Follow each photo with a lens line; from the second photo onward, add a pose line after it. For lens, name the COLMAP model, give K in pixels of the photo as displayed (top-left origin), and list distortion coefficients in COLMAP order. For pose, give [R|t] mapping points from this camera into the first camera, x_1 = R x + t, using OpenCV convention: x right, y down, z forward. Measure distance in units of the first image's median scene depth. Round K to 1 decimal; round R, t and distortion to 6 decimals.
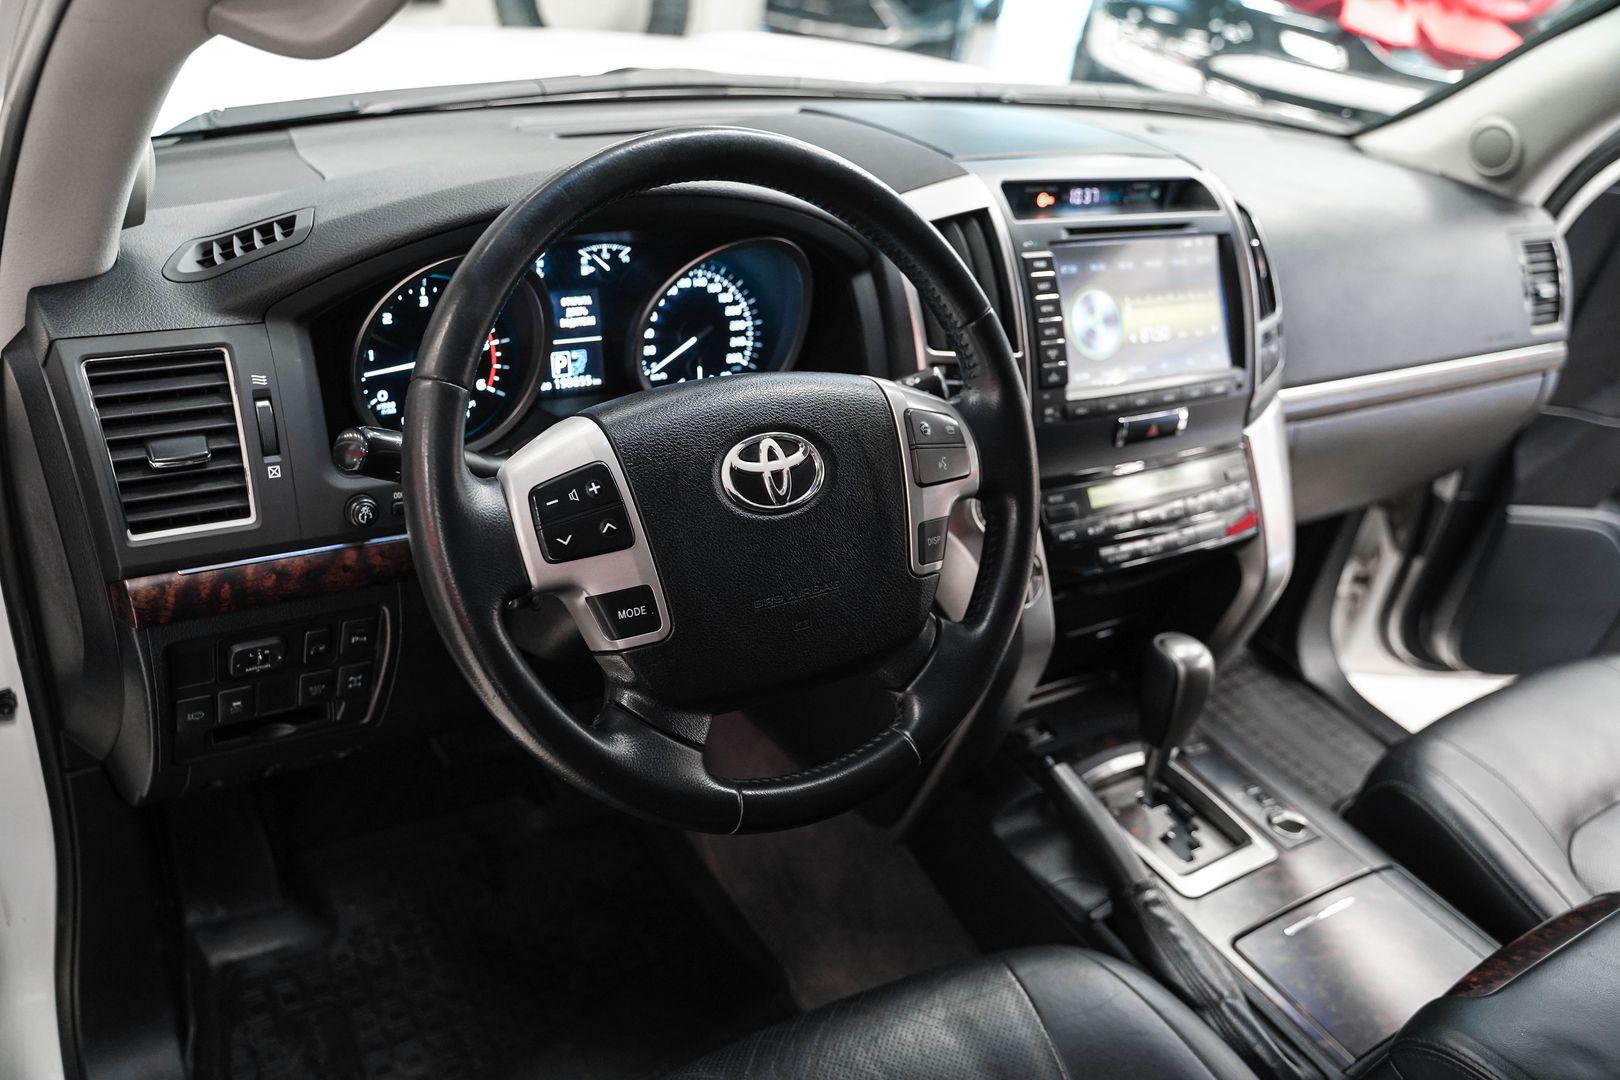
lens RADIAL K [[1318.2, 0, 810.0], [0, 1318.2, 540.0], [0, 0, 1]] dist [-0.116081, 0.097670]
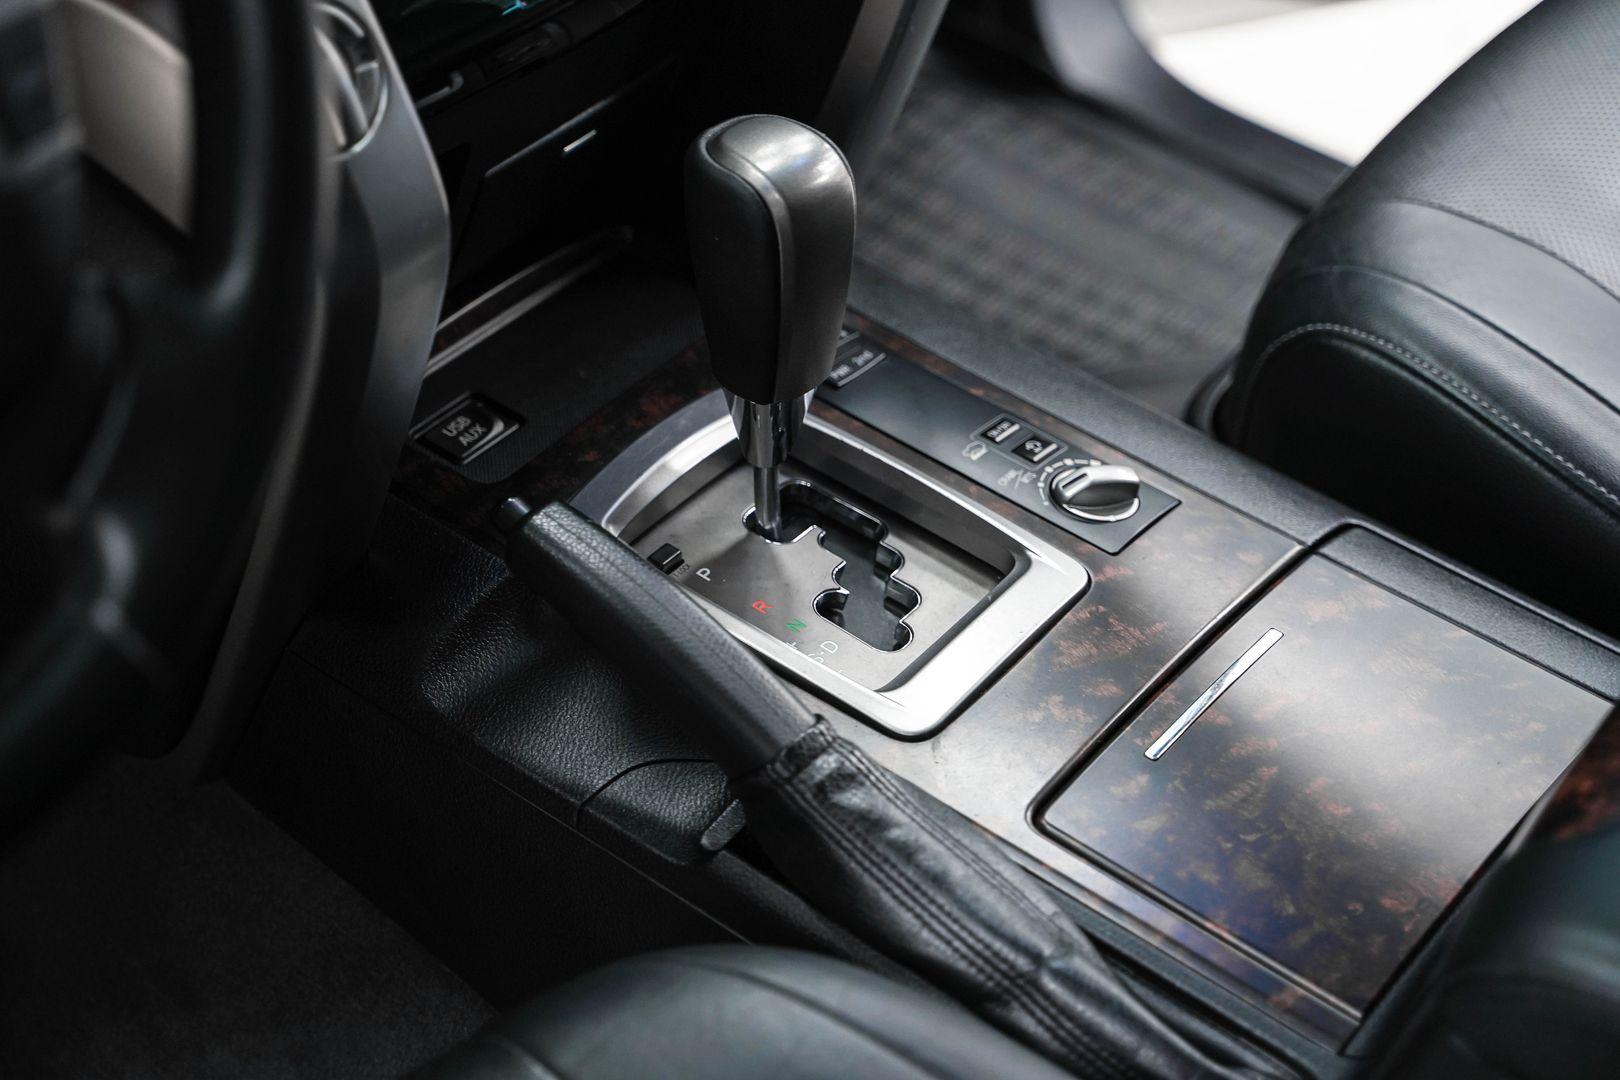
lens RADIAL K [[3008.3, 0, 810.0], [0, 3008.3, 540.0], [0, 0, 1]] dist [0.232331, 0.003428]
pose [[0.933480, -0.271084, 0.234796, 0.047611], [0.210612, 0.944290, 0.252899, -0.036234], [-0.290273, -0.186625, 0.938569, 0.104627]]
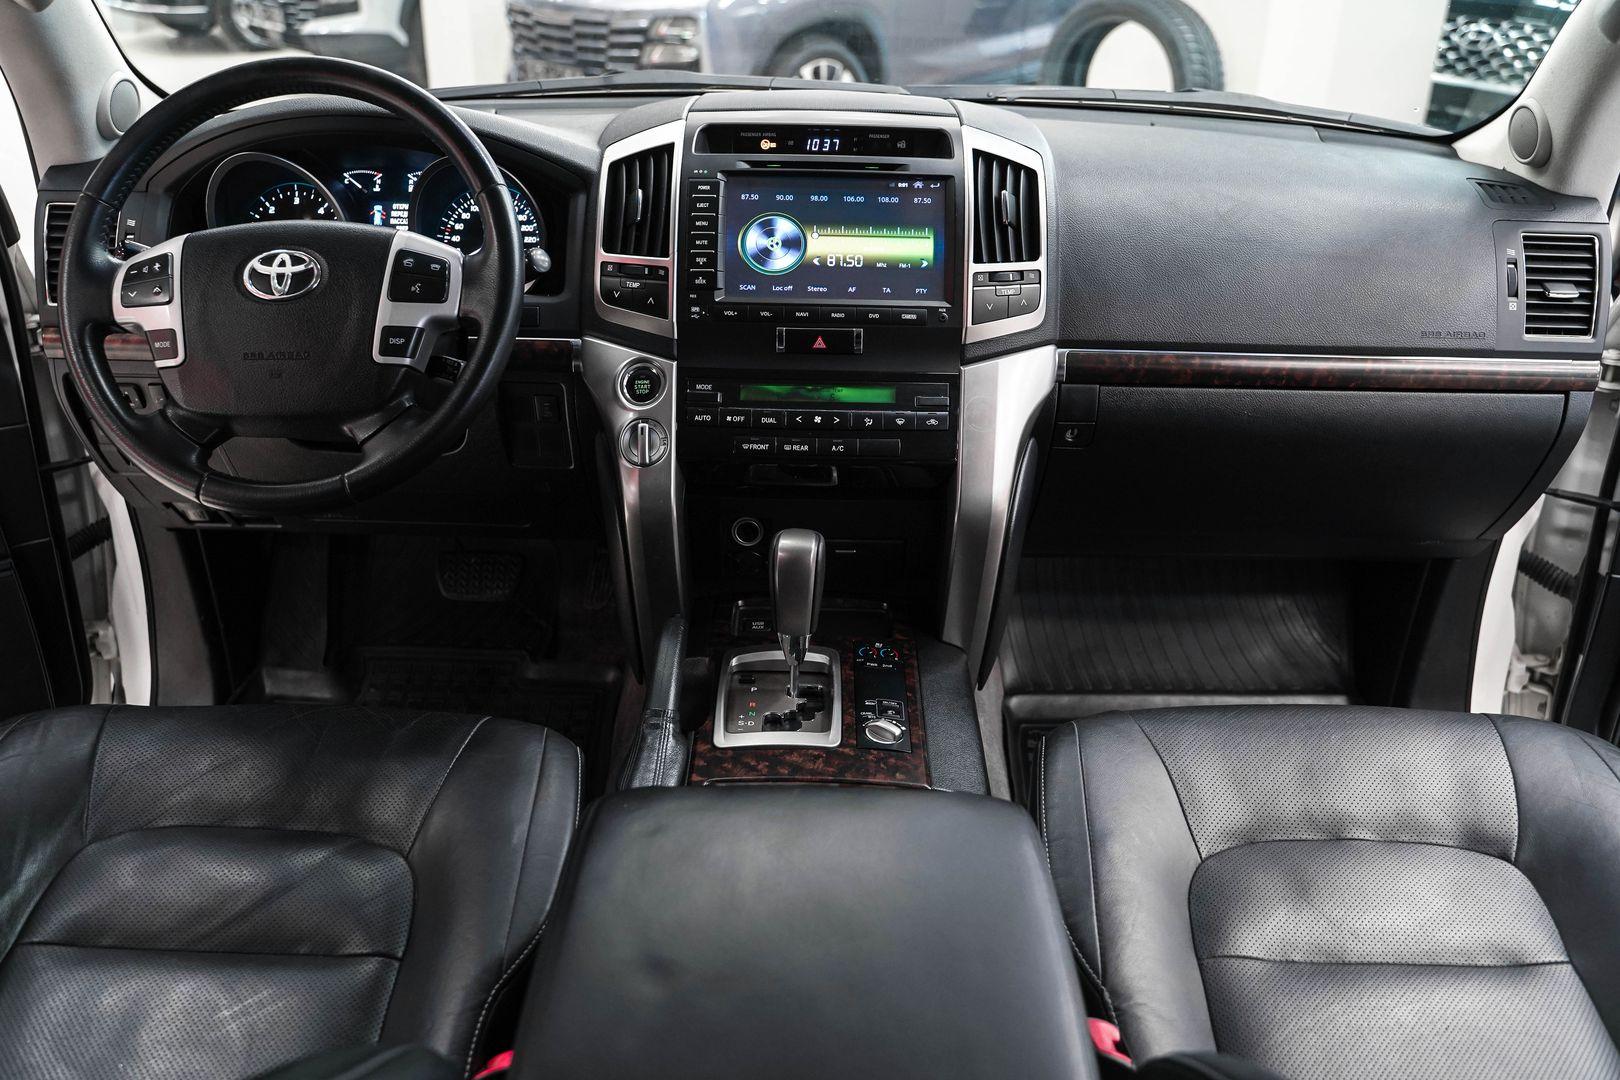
lens RADIAL K [[1351.0, 0, 810.0], [0, 1351.0, 540.0], [0, 0, 1]] dist [-0.123011, 0.113034]
pose [[0.842052, 0.137980, -0.521450, 0.884210], [-0.188204, 0.981130, -0.044302, 0.133667], [0.505498, 0.135443, 0.852131, 0.043697]]
